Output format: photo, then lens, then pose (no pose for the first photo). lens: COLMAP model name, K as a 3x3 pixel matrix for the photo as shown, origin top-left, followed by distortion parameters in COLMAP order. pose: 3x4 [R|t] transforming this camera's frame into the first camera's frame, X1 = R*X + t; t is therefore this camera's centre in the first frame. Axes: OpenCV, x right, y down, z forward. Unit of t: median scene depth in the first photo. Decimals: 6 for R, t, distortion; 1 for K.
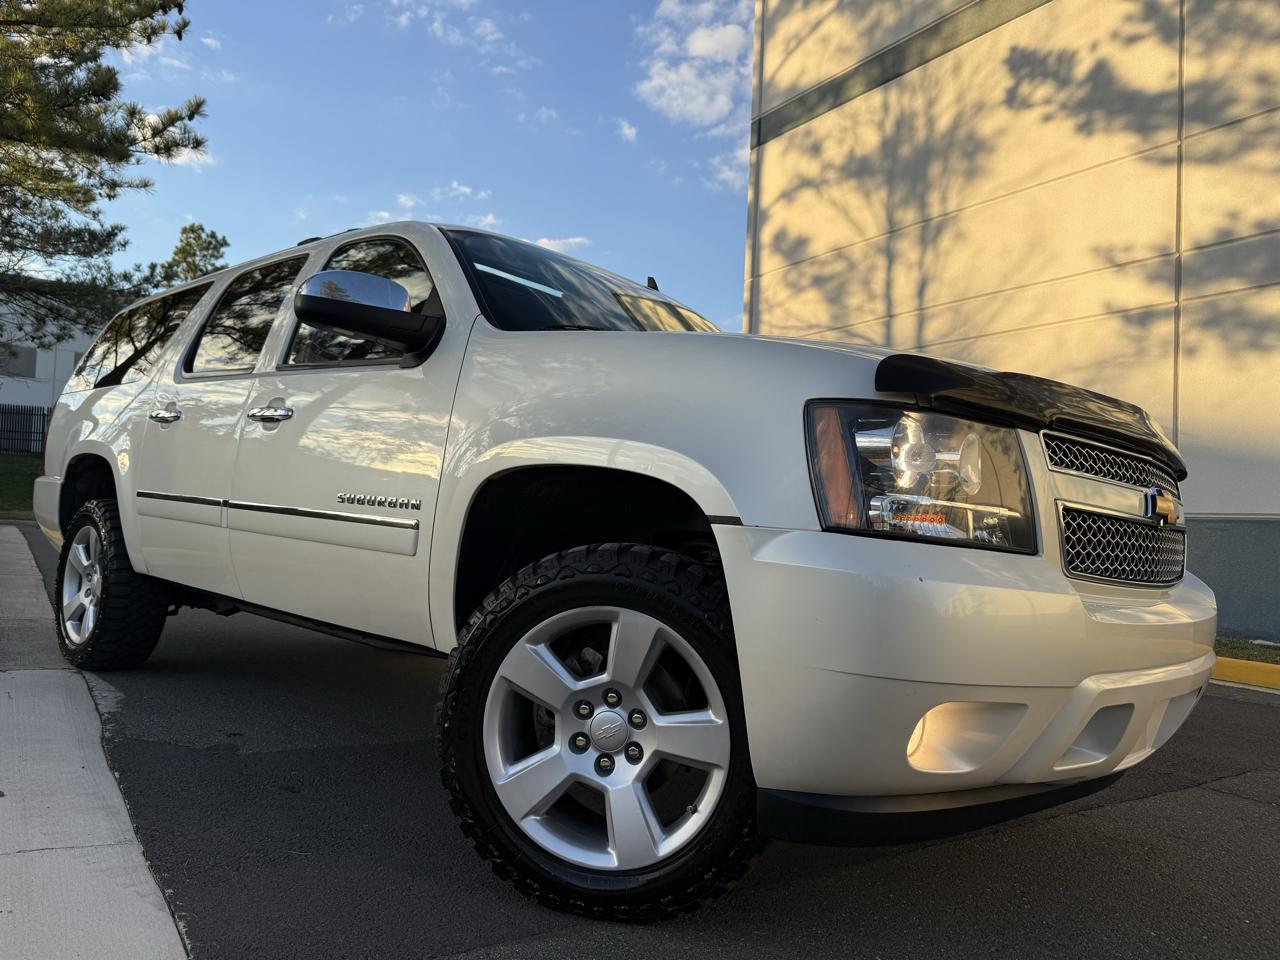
lens RADIAL K [[905.2, 0, 636.5], [0, 905.2, 489.8], [0, 0, 1]] dist [0.004961, -0.006491]
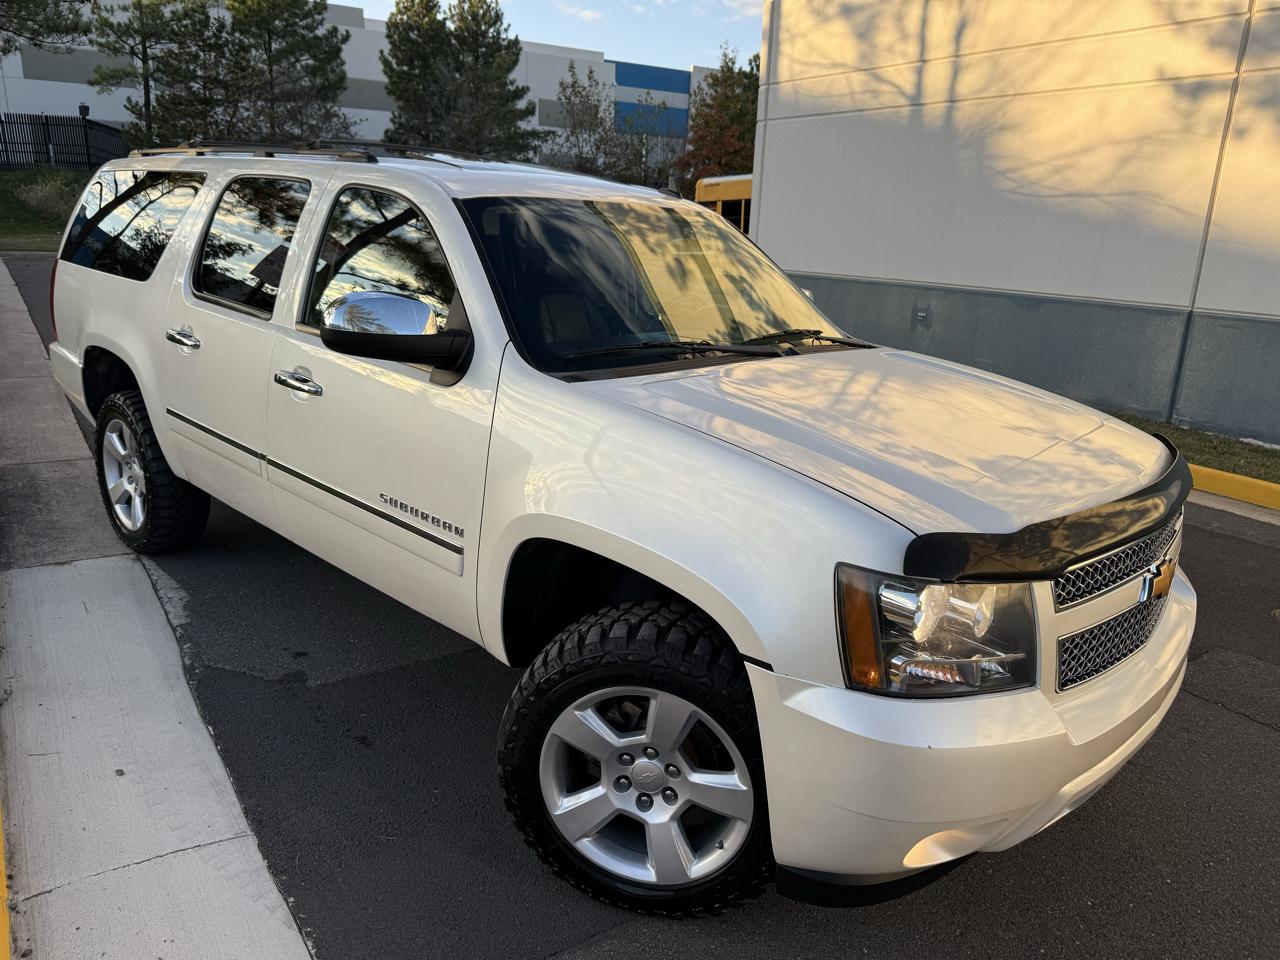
lens RADIAL K [[905.7, 0, 640.0], [0, 905.7, 480.0], [0, 0, 1]] dist [0.002343, -0.004485]
pose [[0.999978, -0.006567, 0.000506, -0.009354], [0.006066, 0.948210, 0.317586, -0.111706], [-0.002566, -0.317576, 0.948229, 0.003829]]
